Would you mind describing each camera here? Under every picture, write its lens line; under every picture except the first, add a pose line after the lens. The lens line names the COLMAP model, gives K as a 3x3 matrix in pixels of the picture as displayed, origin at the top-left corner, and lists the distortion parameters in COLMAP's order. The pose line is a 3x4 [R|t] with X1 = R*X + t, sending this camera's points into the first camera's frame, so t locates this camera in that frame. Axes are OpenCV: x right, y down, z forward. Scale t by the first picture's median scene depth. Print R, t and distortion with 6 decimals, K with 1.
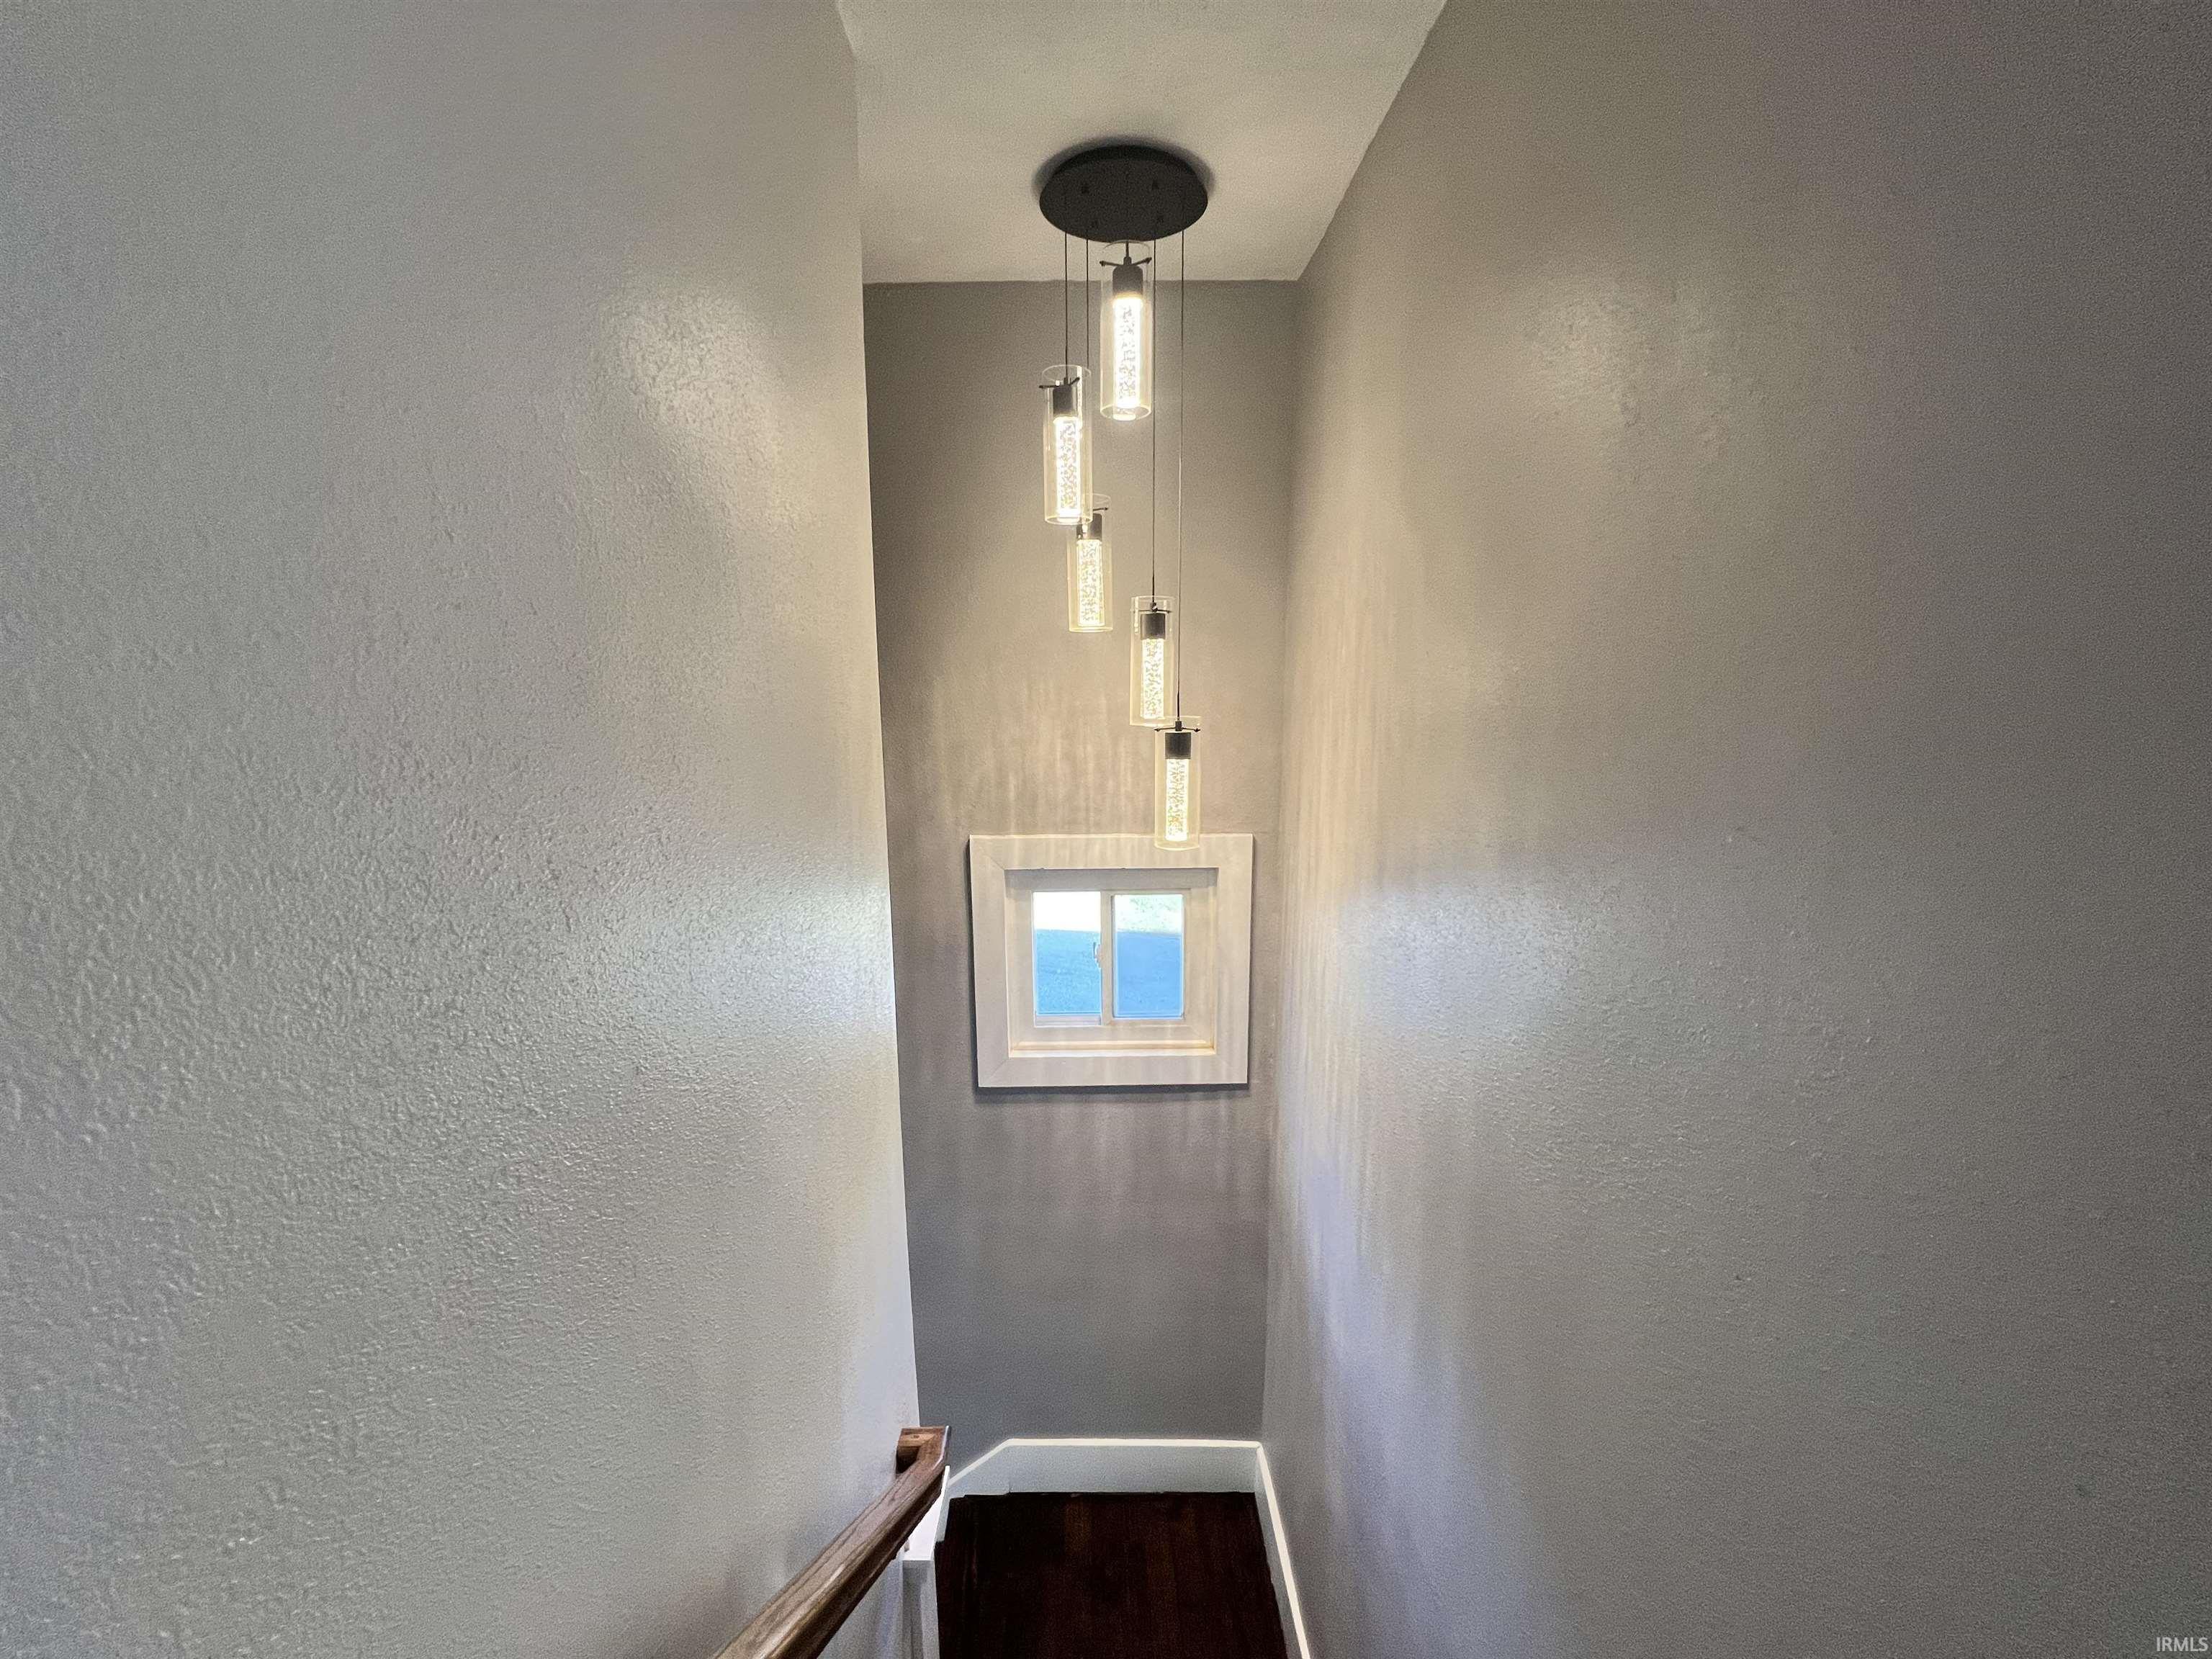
lens RADIAL K [[883.0, 0, 1110.5], [0, 883.0, 833.8], [0, 0, 1]] dist [-0.004015, 0.000385]
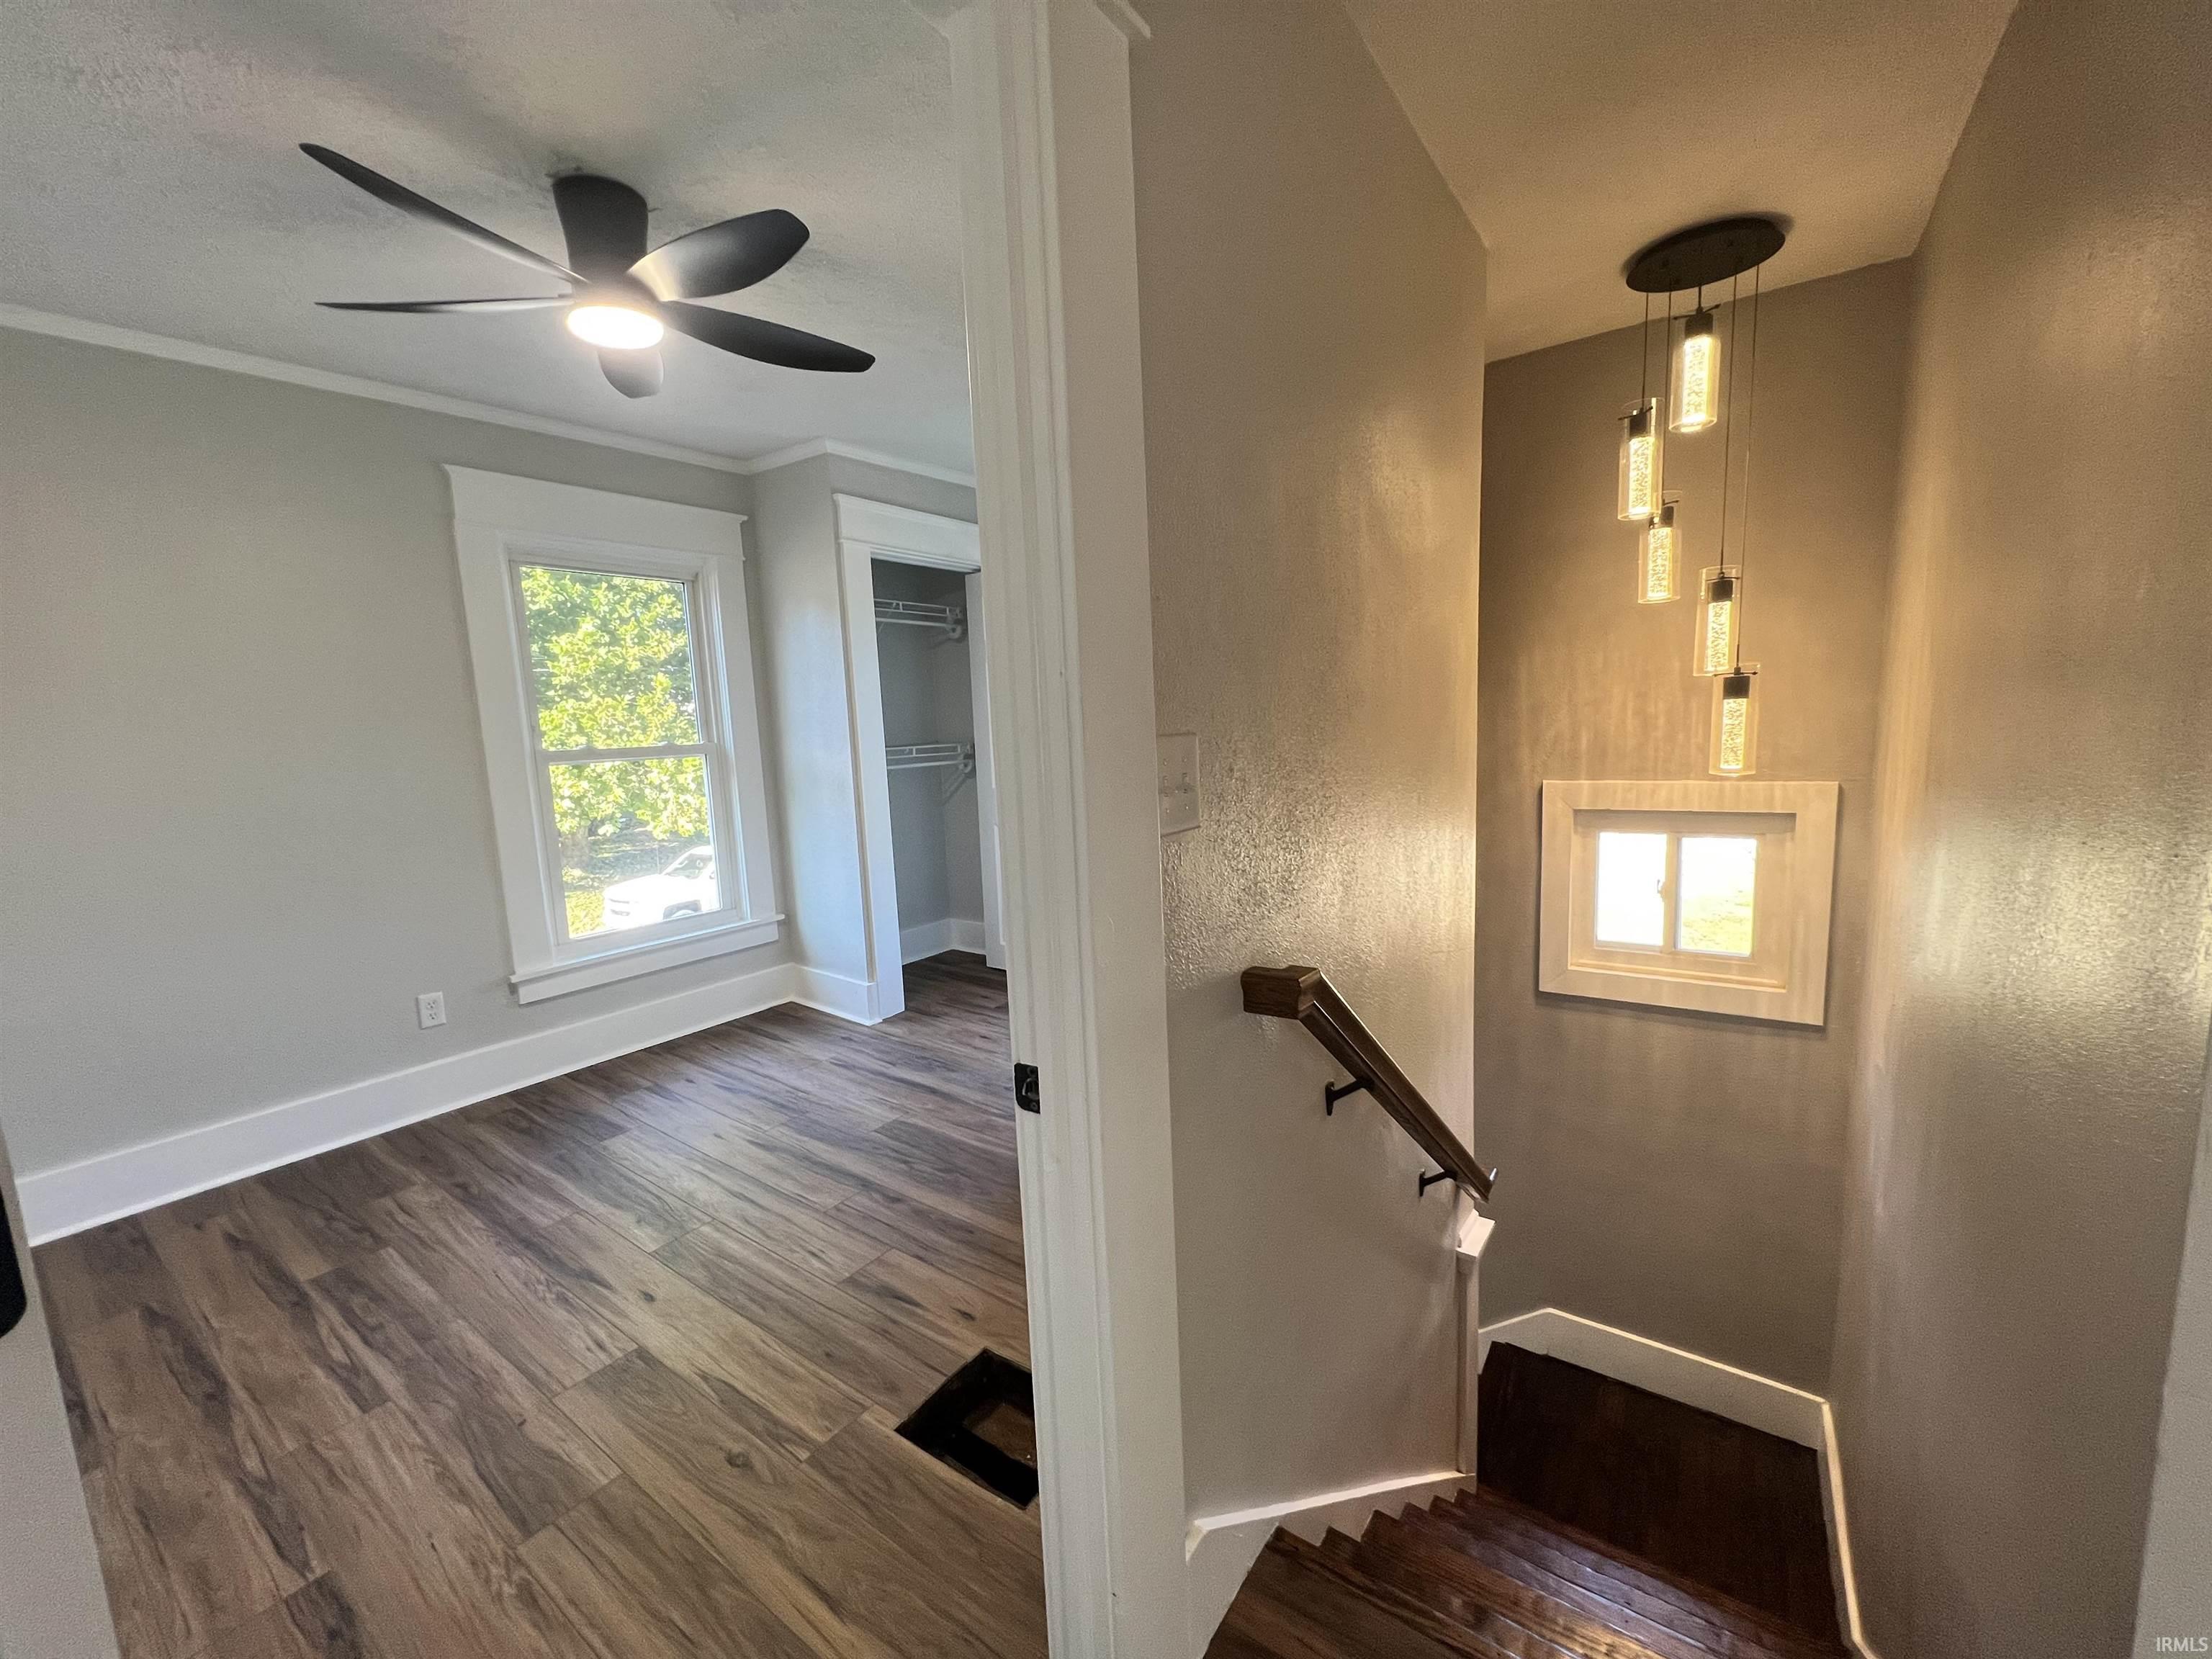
lens RADIAL K [[886.4, 0, 1100.0], [0, 886.4, 833.5], [0, 0, 1]] dist [-0.001697, 0.000014]
pose [[0.803086, 0.048164, -0.593914, 0.084216], [-0.065853, 0.997796, -0.008130, 0.129610], [0.592214, 0.045640, 0.804487, -0.370578]]
